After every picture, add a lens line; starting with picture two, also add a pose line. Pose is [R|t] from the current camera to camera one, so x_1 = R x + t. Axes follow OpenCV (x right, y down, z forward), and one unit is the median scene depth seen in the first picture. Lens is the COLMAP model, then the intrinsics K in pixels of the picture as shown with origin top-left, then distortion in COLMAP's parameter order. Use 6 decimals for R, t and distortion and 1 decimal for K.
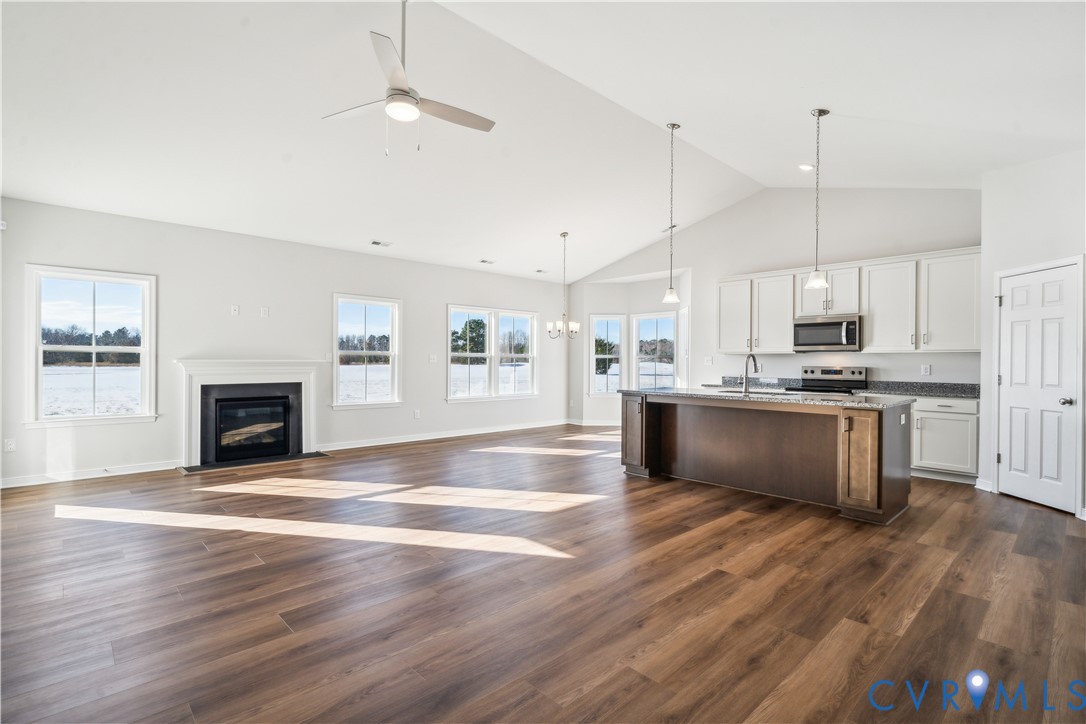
lens RADIAL K [[520.7, 0, 534.4], [0, 520.7, 362.1], [0, 0, 1]] dist [-0.004755, -0.001280]
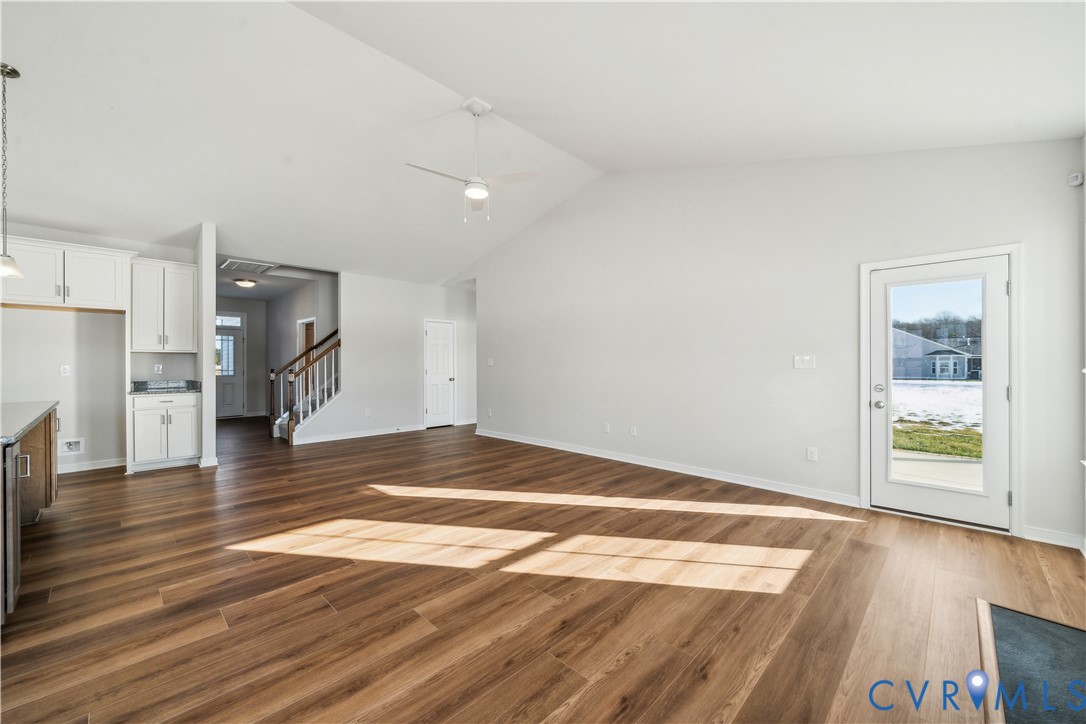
lens RADIAL K [[428.1, 0, 516.2], [0, 428.1, 364.7], [0, 0, 1]] dist [0.000160, 0.000419]
pose [[-0.999714, -0.006104, -0.023111, -0.247602], [-0.006175, 0.999976, 0.003030, -0.005254], [0.023092, 0.003172, -0.999728, 1.601606]]
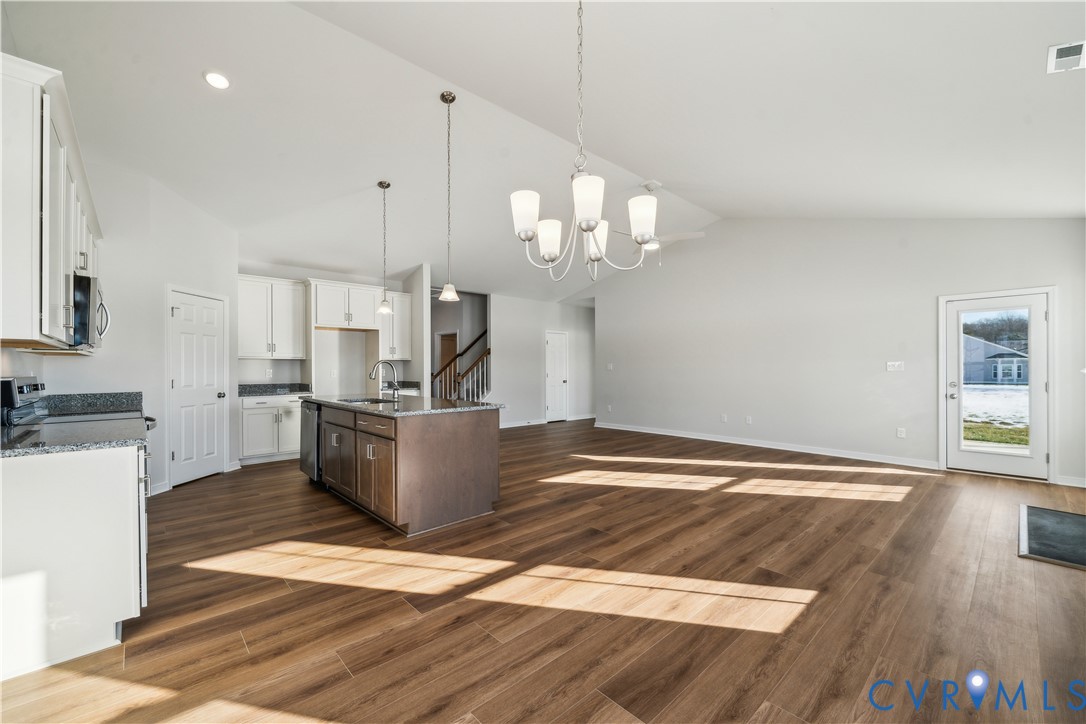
lens RADIAL K [[428.1, 0, 534.2], [0, 428.1, 369.1], [0, 0, 1]] dist [0.000160, 0.000419]
pose [[-0.999643, -0.004405, 0.026343, 0.113213], [-0.004324, 0.999986, 0.003117, -0.003189], [-0.026356, 0.003002, -0.999648, 1.958492]]
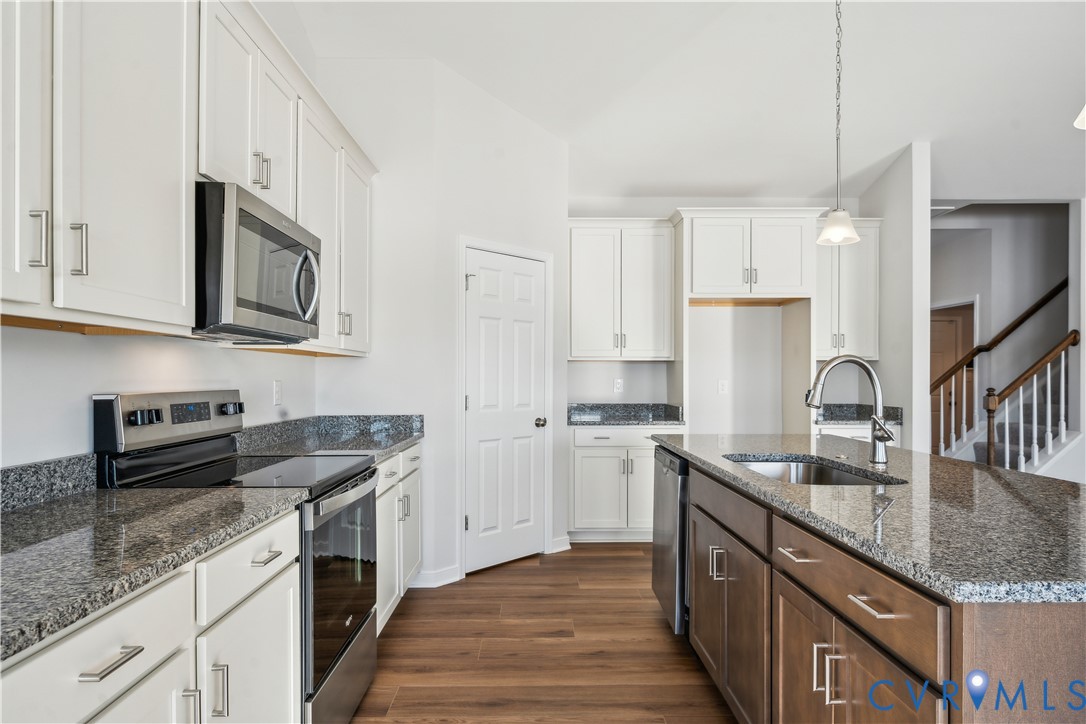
lens RADIAL K [[626.5, 0, 549.4], [0, 626.5, 379.4], [0, 0, 1]] dist [0.001698, 0.000493]
pose [[-0.735849, -0.010287, 0.677068, 0.294693], [-0.005678, 0.999943, 0.009021, -0.002981], [-0.677122, 0.002793, -0.735866, 1.571473]]
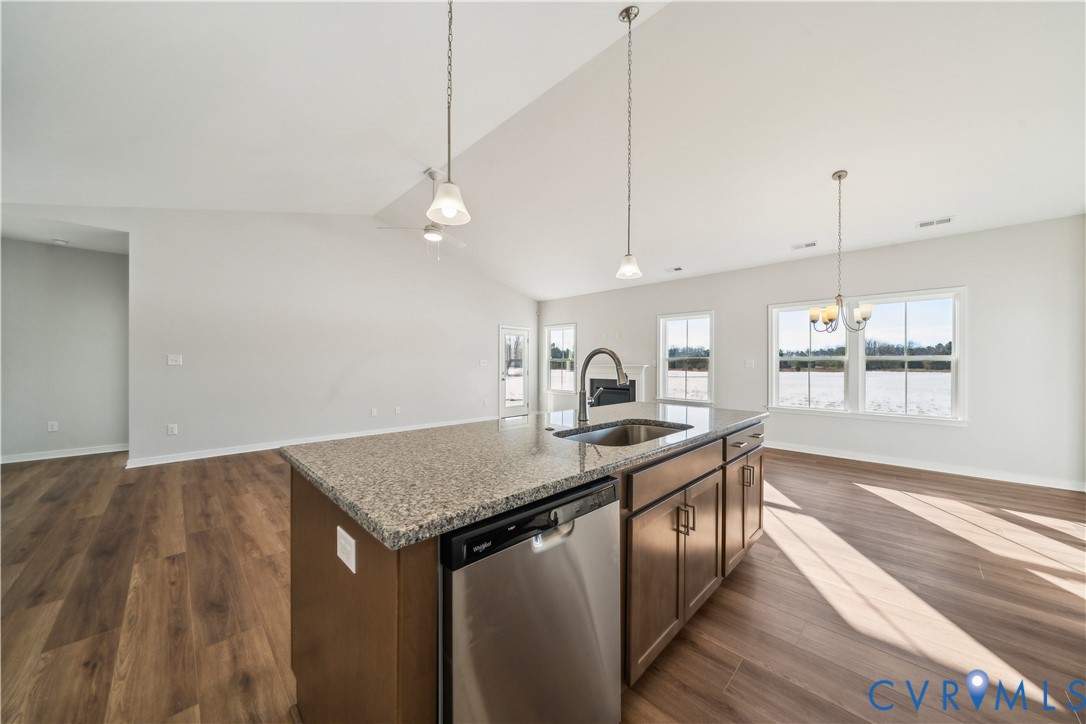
lens RADIAL K [[377.8, 0, 549.5], [0, 377.8, 364.3], [0, 0, 1]] dist [-0.005031, 0.000183]
pose [[0.033078, -0.005037, -0.999440, 0.853887], [-0.006079, 0.999968, -0.005241, 0.000810], [0.999434, 0.006249, 0.033047, 1.013484]]
